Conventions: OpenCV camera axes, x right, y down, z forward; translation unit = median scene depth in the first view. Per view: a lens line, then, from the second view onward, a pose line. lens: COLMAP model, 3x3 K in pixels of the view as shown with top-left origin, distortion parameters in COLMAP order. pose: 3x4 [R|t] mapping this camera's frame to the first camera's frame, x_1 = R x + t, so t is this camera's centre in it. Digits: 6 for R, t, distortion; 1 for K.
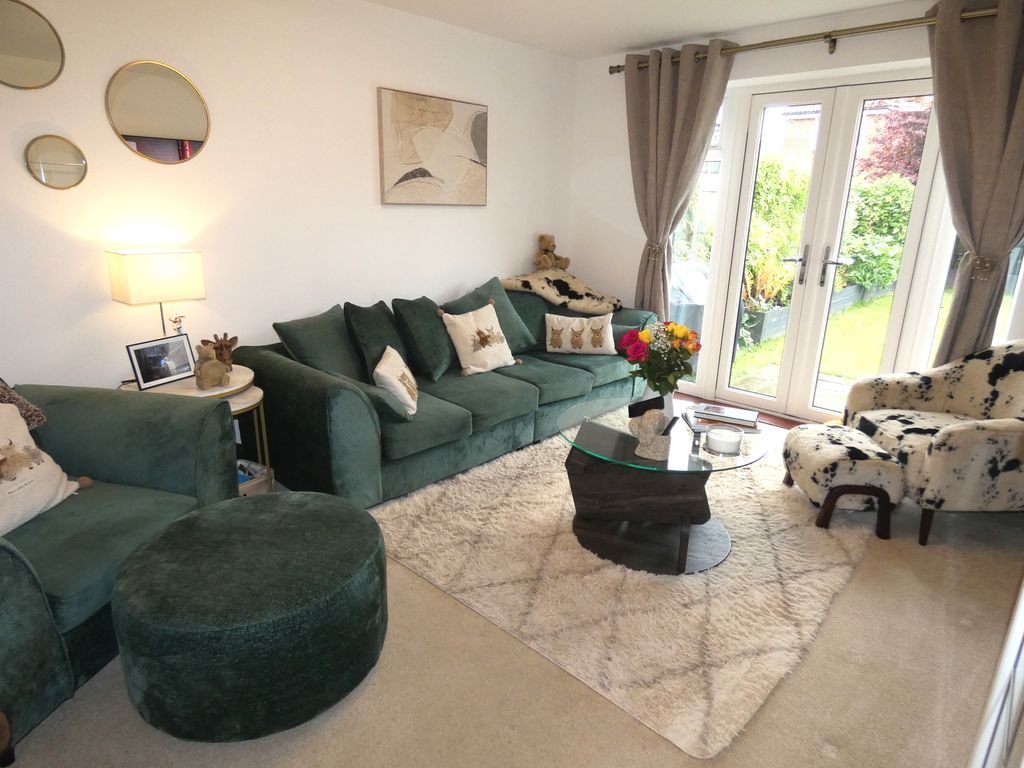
lens RADIAL K [[617.7, 0, 512.0], [0, 617.7, 384.0], [0, 0, 1]] dist [-0.004129, 0.000901]
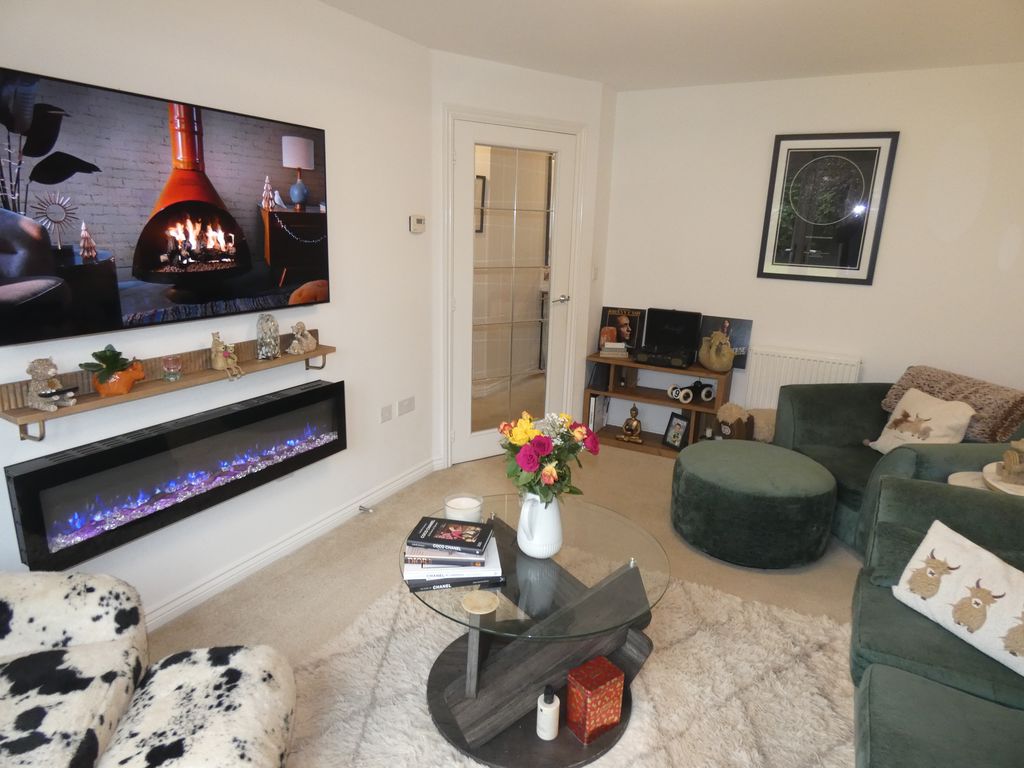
lens RADIAL K [[617.7, 0, 512.0], [0, 617.7, 384.0], [0, 0, 1]] dist [-0.004129, 0.000901]
pose [[-0.960553, 0.020608, -0.277331, 0.428236], [-0.128649, 0.851198, 0.508834, -0.440184], [0.246550, 0.524441, -0.814969, 1.365568]]
